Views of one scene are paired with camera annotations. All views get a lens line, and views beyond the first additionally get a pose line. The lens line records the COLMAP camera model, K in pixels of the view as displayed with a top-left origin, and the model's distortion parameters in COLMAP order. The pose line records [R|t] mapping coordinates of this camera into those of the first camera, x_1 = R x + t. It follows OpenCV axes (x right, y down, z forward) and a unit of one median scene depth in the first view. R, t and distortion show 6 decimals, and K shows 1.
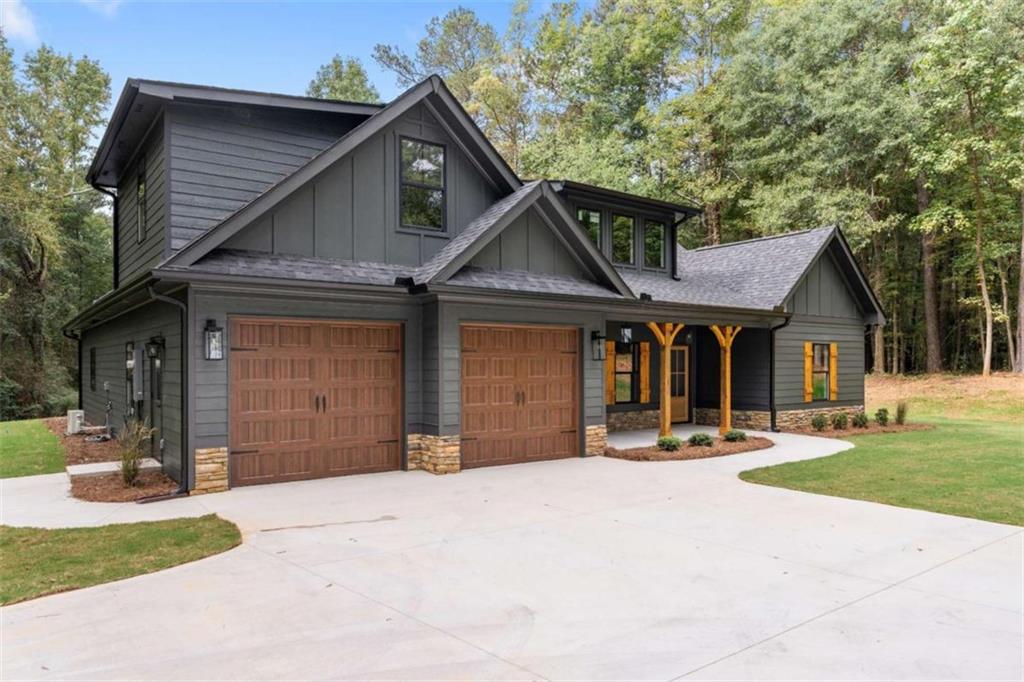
lens RADIAL K [[687.7, 0, 505.9], [0, 687.7, 350.5], [0, 0, 1]] dist [0.006816, -0.001897]
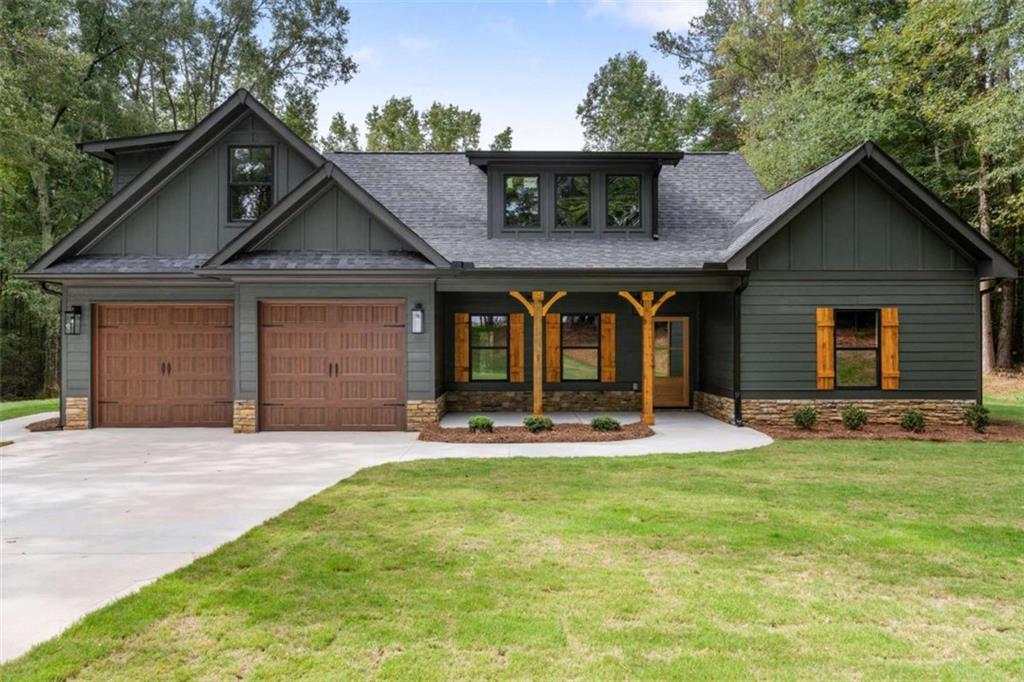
lens RADIAL K [[637.0, 0, 506.6], [0, 637.0, 321.9], [0, 0, 1]] dist [0.001128, 0.000761]
pose [[0.807908, -0.015992, -0.589092, 0.569768], [0.010971, 0.999867, -0.012097, 0.007354], [0.589207, 0.003310, 0.807975, 0.254866]]
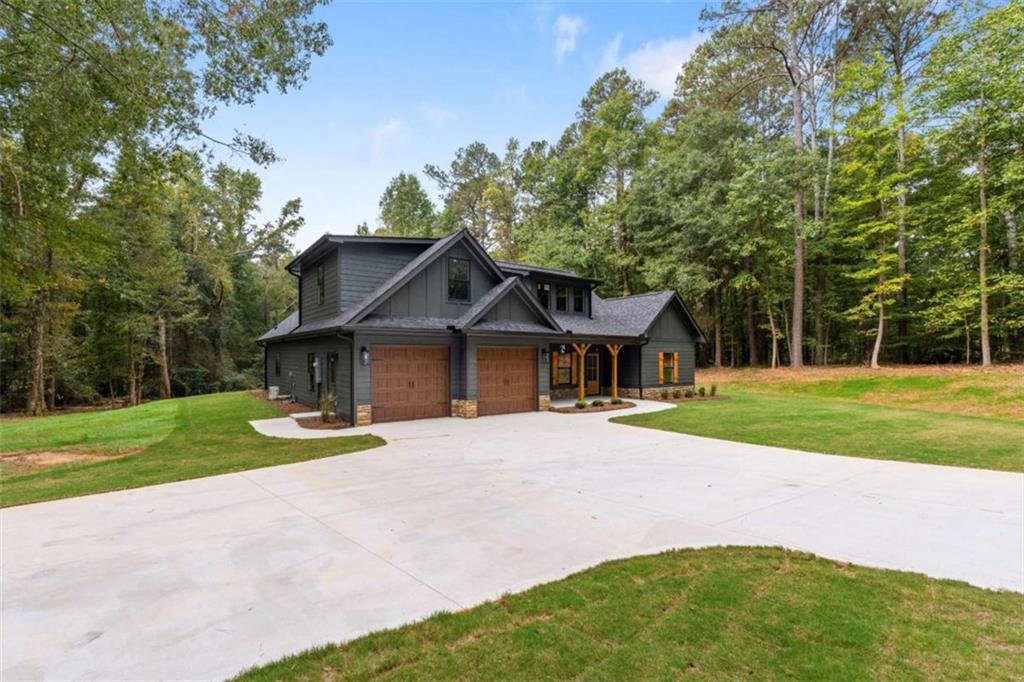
lens RADIAL K [[455.4, 0, 505.8], [0, 455.4, 337.1], [0, 0, 1]] dist [-0.003877, -0.000350]
pose [[0.999992, 0.003680, 0.001649, 0.011900], [-0.003645, 0.999781, -0.020598, -0.025877], [-0.001725, 0.020591, 0.999786, -0.248031]]
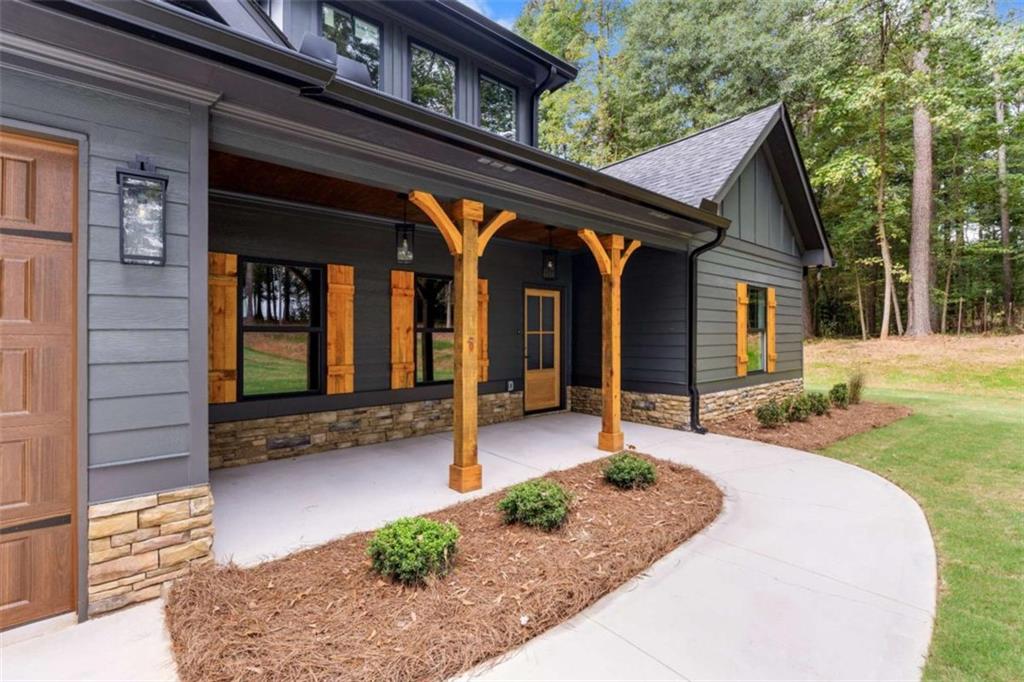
lens RADIAL K [[455.4, 0, 512.5], [0, 455.4, 330.0], [0, 0, 1]] dist [-0.003877, -0.000350]
pose [[0.997713, -0.002298, 0.067551, 0.200234], [0.002064, 0.999992, 0.003529, 0.030033], [-0.067559, -0.003382, 0.997710, 0.598644]]
